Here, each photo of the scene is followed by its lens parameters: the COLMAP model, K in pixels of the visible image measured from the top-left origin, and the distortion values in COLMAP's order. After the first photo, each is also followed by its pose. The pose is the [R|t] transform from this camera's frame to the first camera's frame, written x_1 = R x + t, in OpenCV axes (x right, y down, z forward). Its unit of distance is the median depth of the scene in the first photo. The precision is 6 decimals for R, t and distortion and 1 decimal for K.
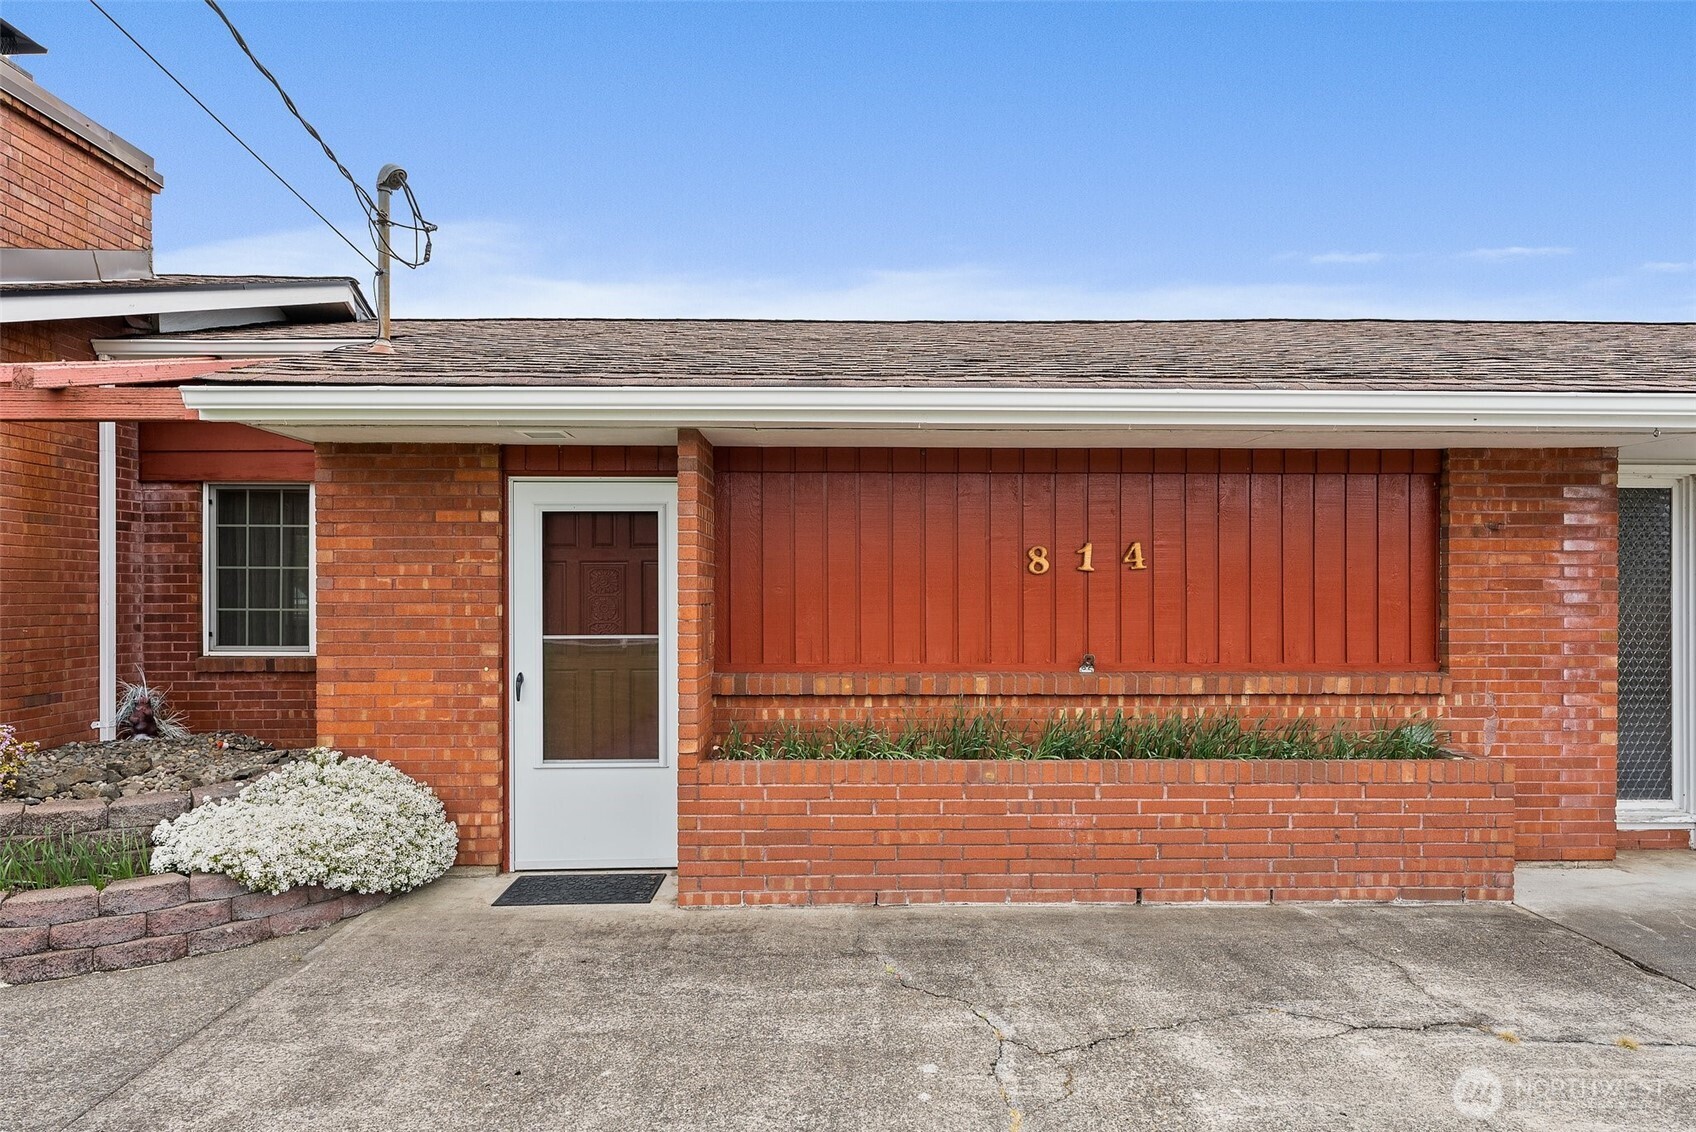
lens RADIAL K [[976.4, 0, 847.3], [0, 976.4, 571.4], [0, 0, 1]] dist [-0.000282, -0.000045]
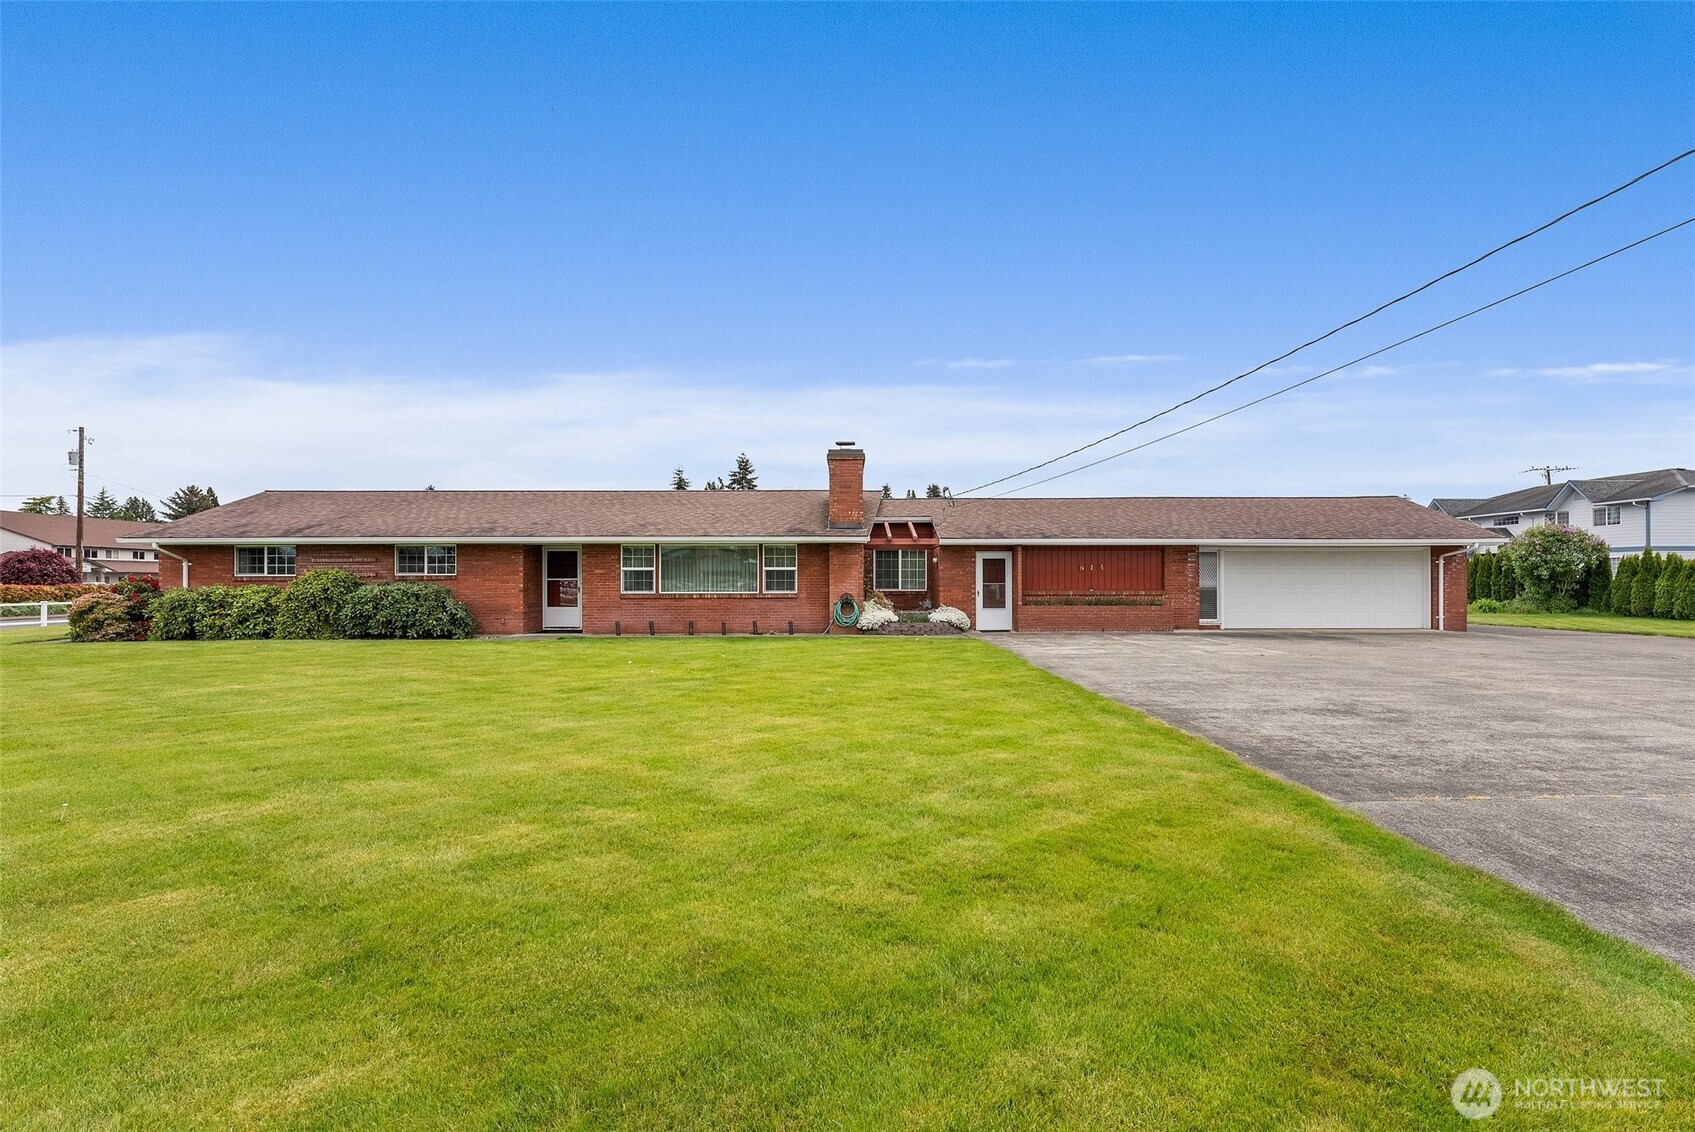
lens RADIAL K [[725.9, 0, 846.2], [0, 725.9, 568.2], [0, 0, 1]] dist [-0.000541, 0.000005]
pose [[0.999930, -0.002142, -0.011614, -0.966510], [0.002125, 0.999997, -0.001494, -0.007652], [0.011617, 0.001469, 0.999931, -2.725040]]
